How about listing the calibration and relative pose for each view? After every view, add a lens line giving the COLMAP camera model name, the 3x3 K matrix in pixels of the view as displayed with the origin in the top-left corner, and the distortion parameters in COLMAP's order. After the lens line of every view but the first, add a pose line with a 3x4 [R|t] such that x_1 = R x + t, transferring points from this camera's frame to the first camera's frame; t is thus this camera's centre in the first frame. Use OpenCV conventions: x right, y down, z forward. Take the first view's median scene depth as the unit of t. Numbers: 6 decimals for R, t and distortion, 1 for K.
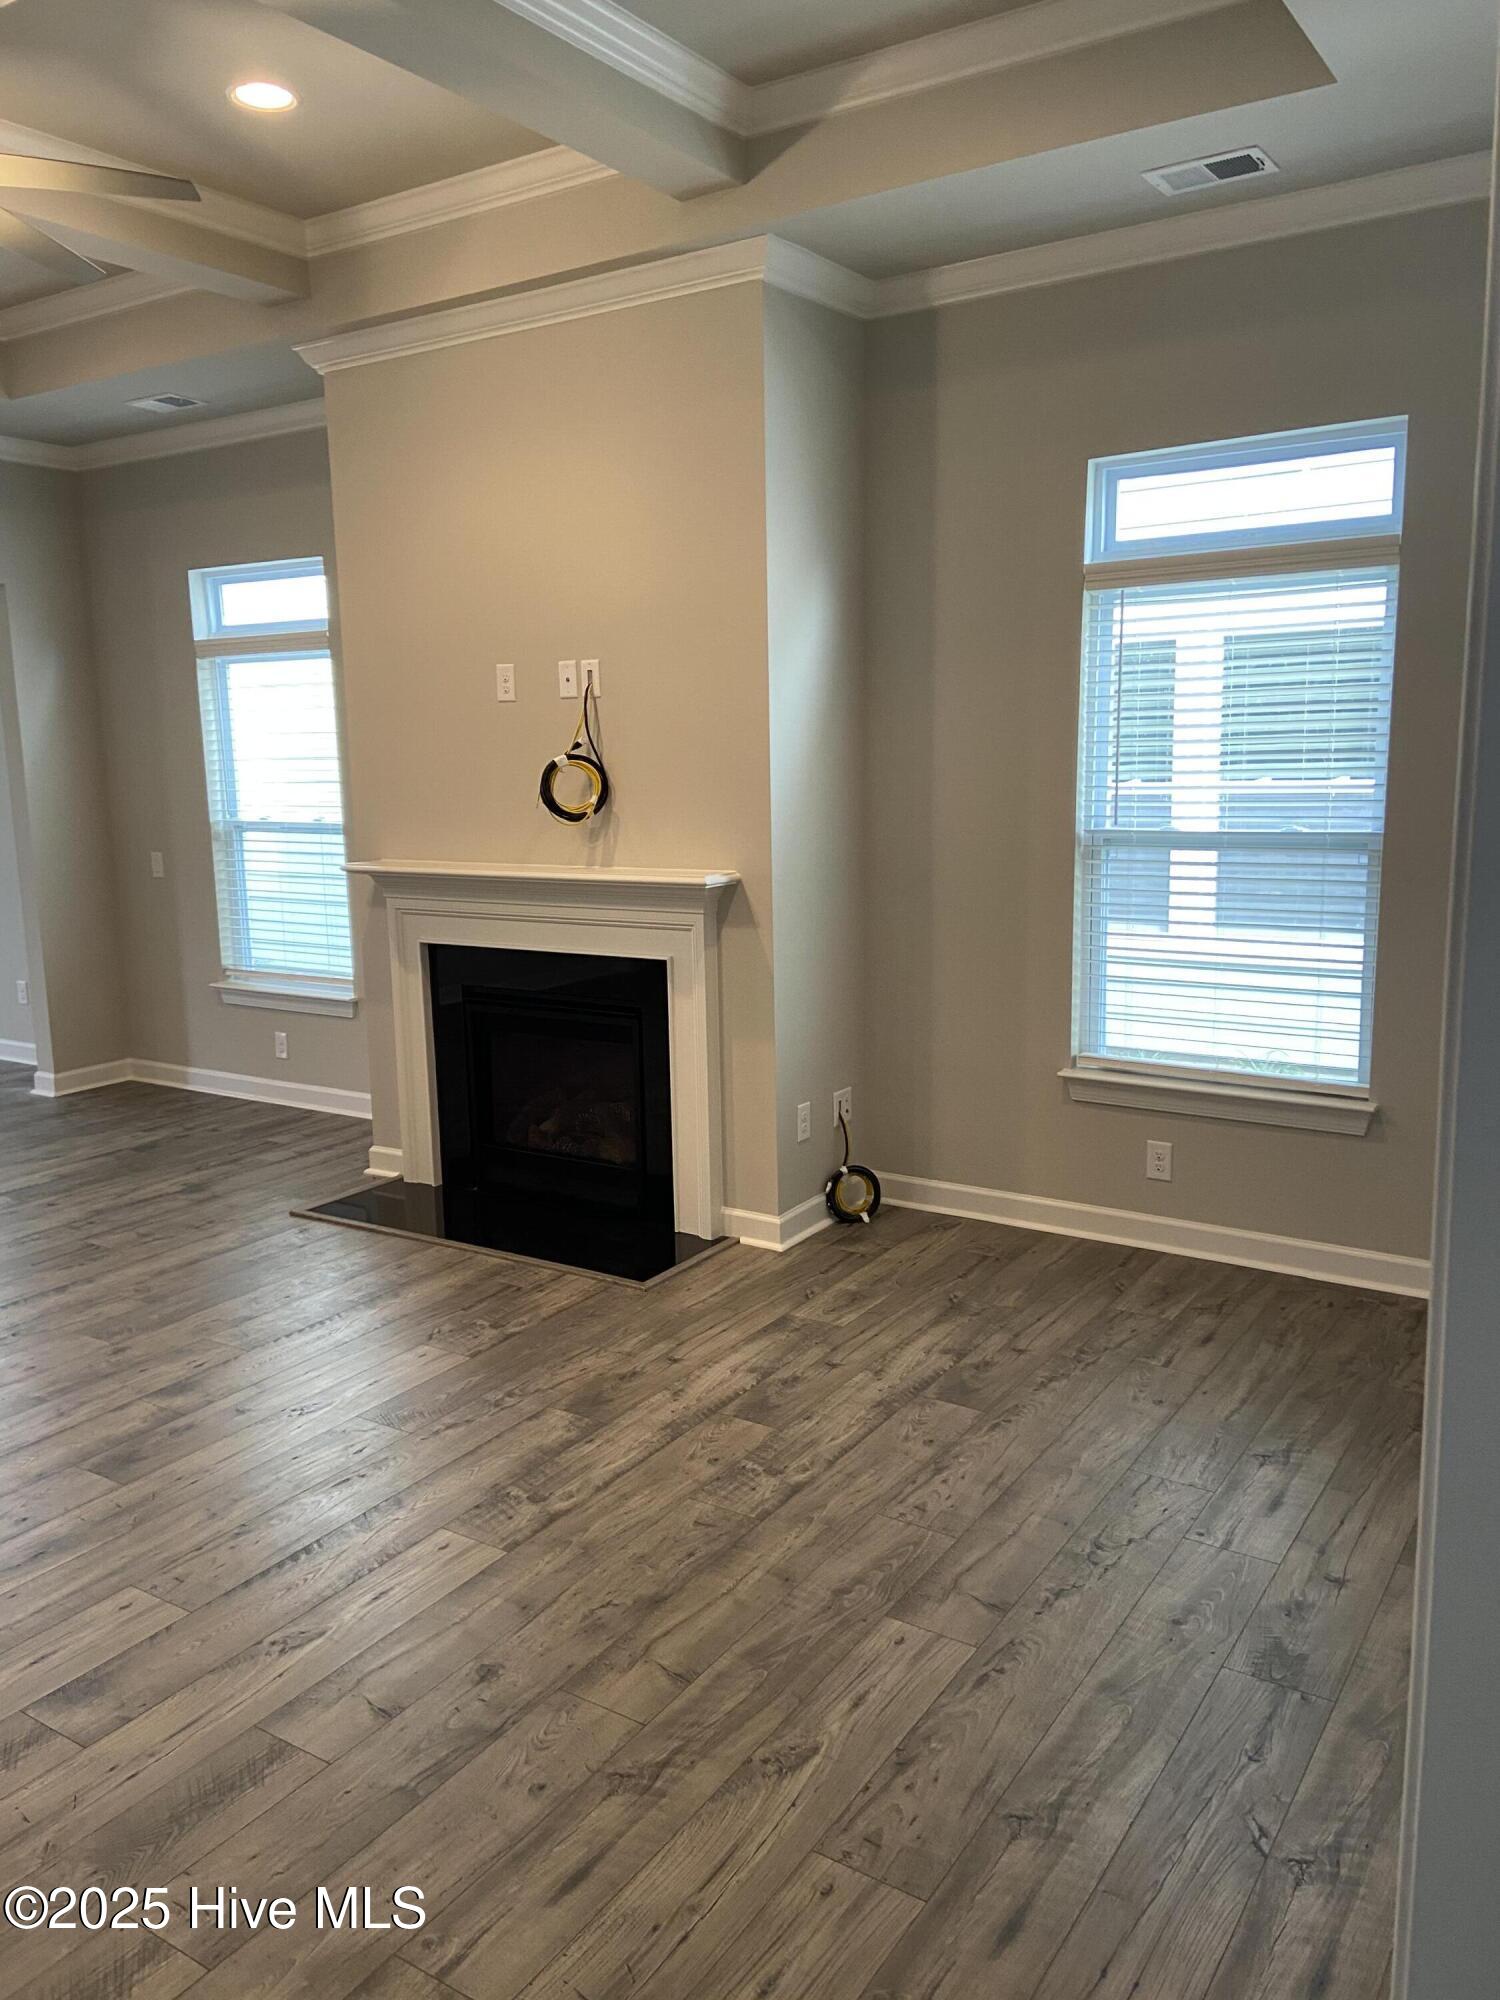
lens RADIAL K [[1511.1, 0, 757.6], [0, 1511.1, 987.7], [0, 0, 1]] dist [0.095696, -0.109620]
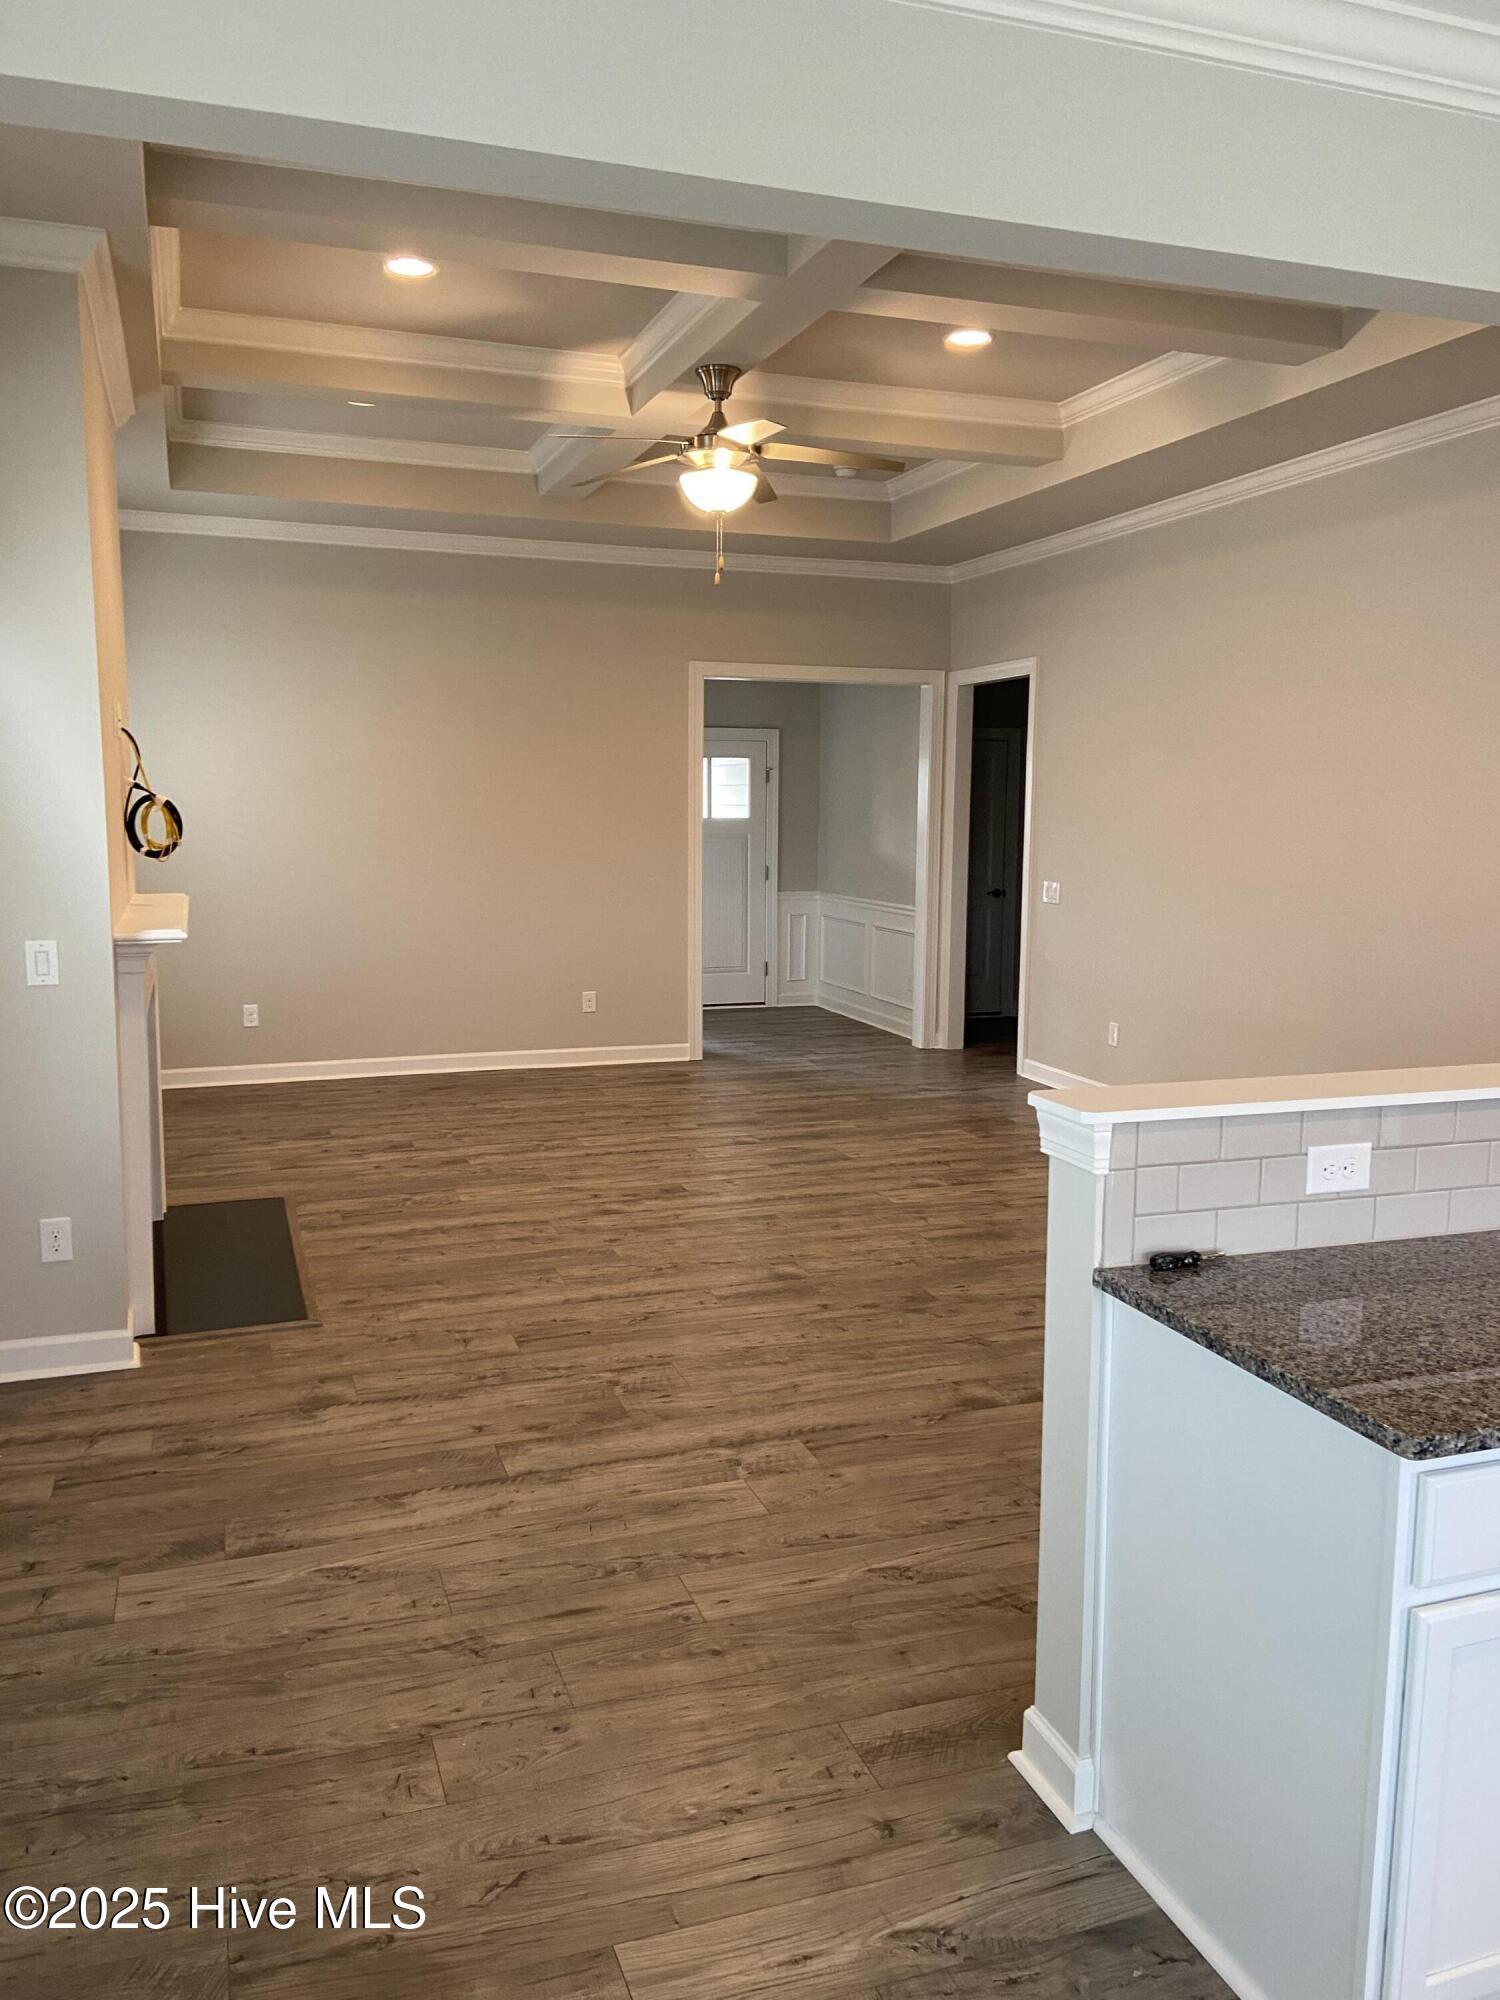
lens RADIAL K [[1511.1, 0, 758.7], [0, 1511.1, 1001.4], [0, 0, 1]] dist [0.095696, -0.109620]
pose [[-0.802469, -0.053283, 0.594310, -0.927403], [0.115416, 0.963334, 0.242210, -0.190038], [-0.585425, 0.262959, -0.766896, 1.355991]]
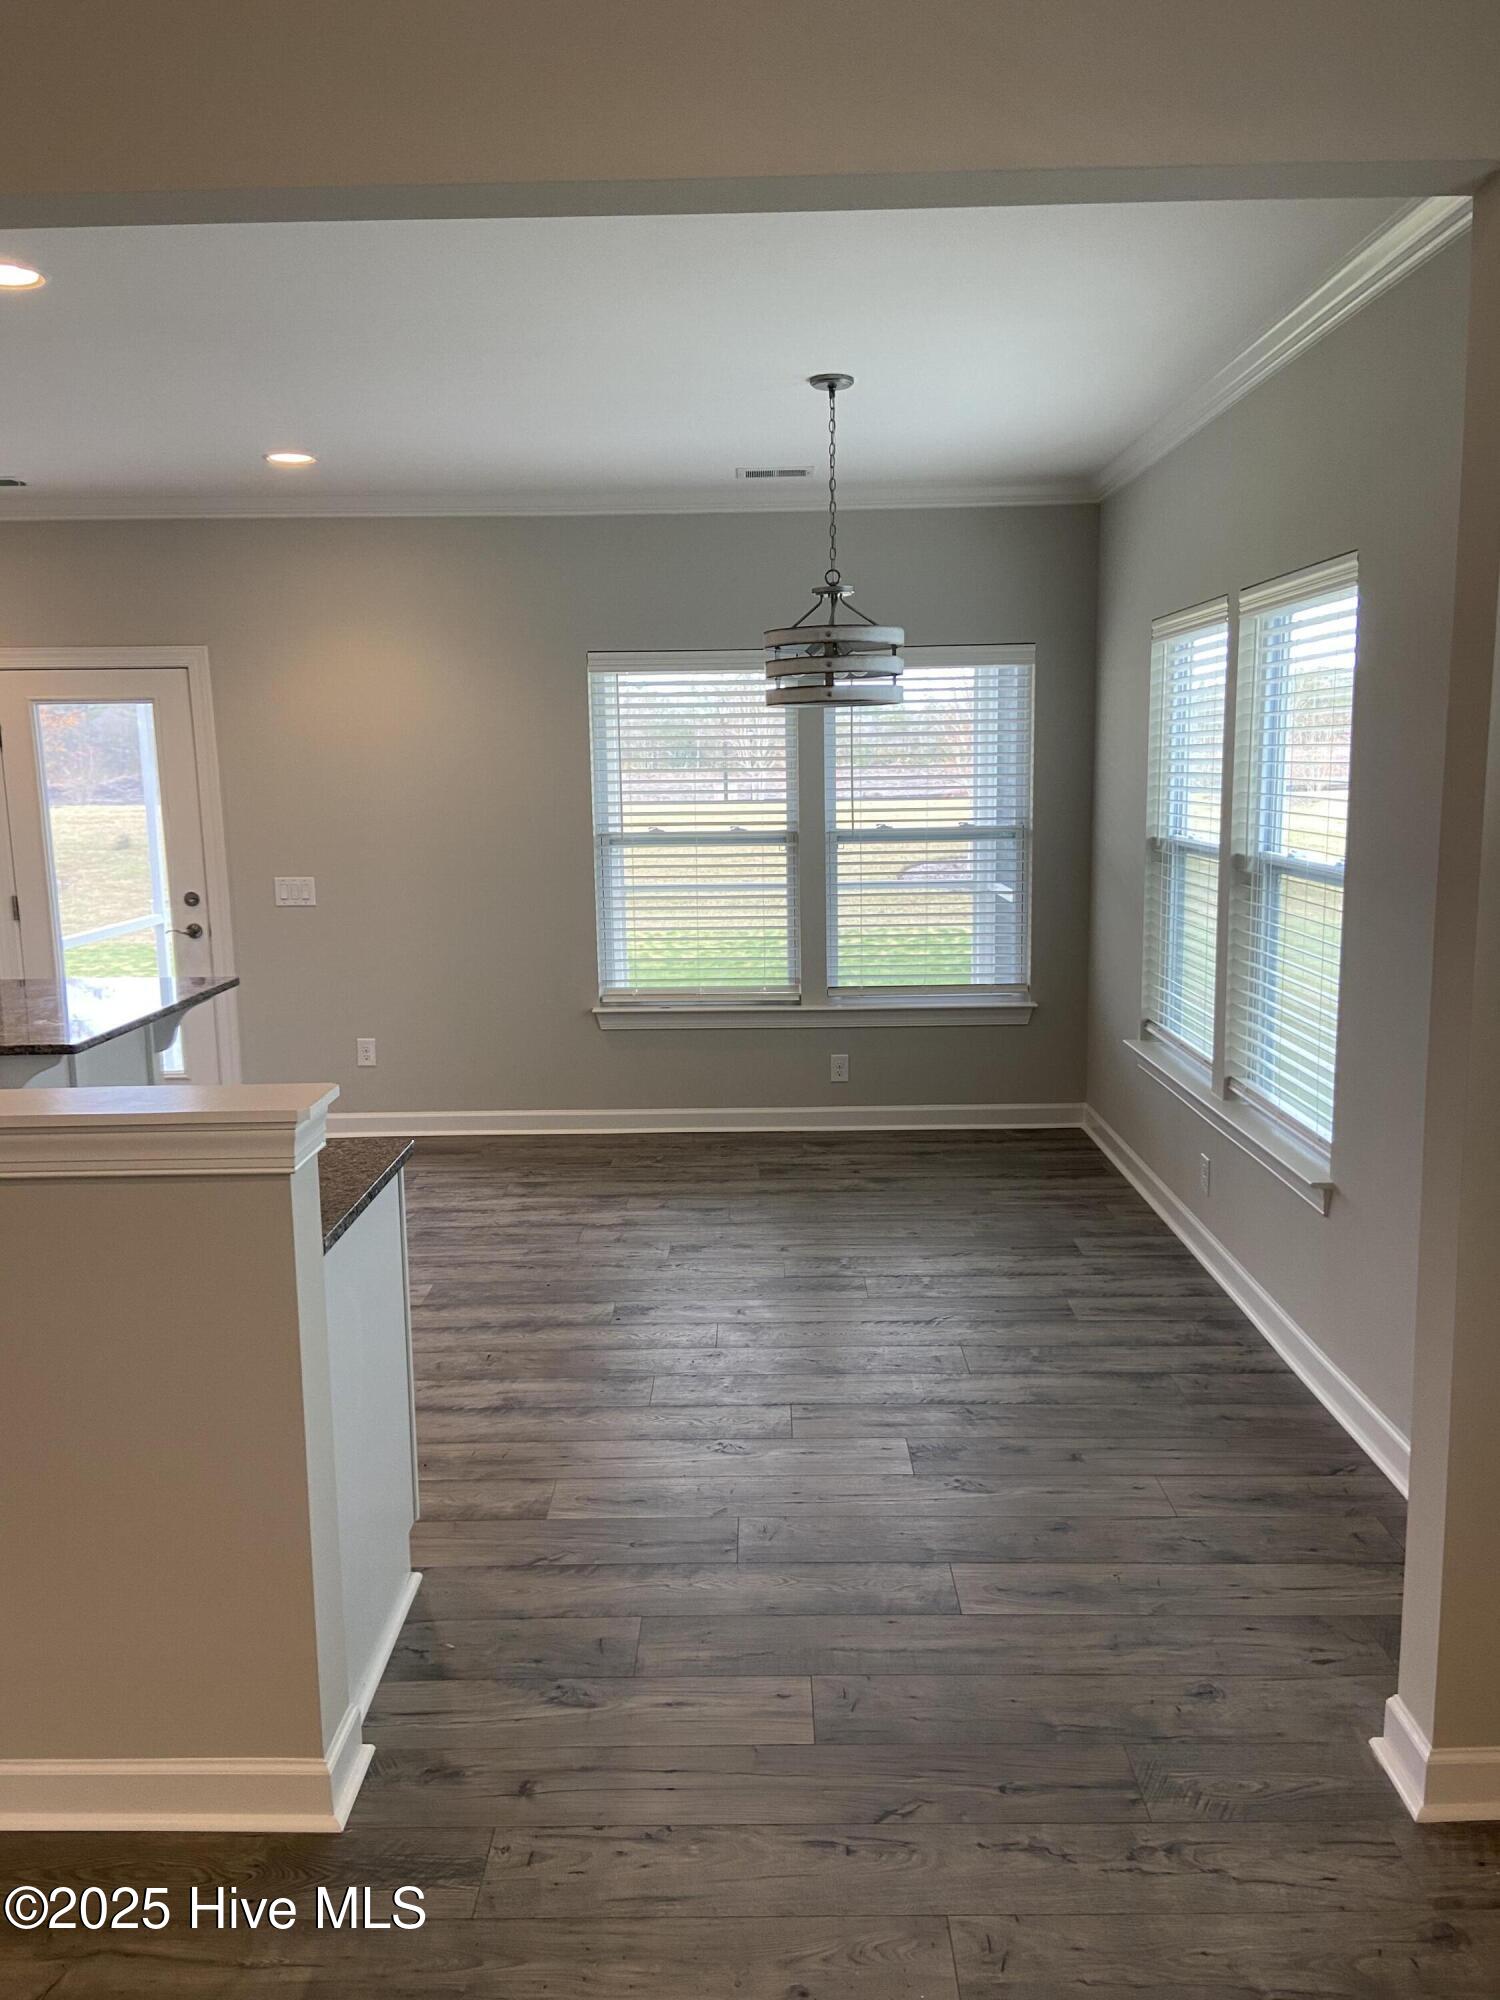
lens RADIAL K [[1511.1, 0, 783.6], [0, 1511.1, 1007.0], [0, 0, 1]] dist [0.095696, -0.109620]
pose [[0.566225, 0.152899, -0.809945, -0.379876], [-0.146826, 0.985638, 0.083421, -0.128314], [0.811068, 0.071686, 0.580543, 0.880955]]
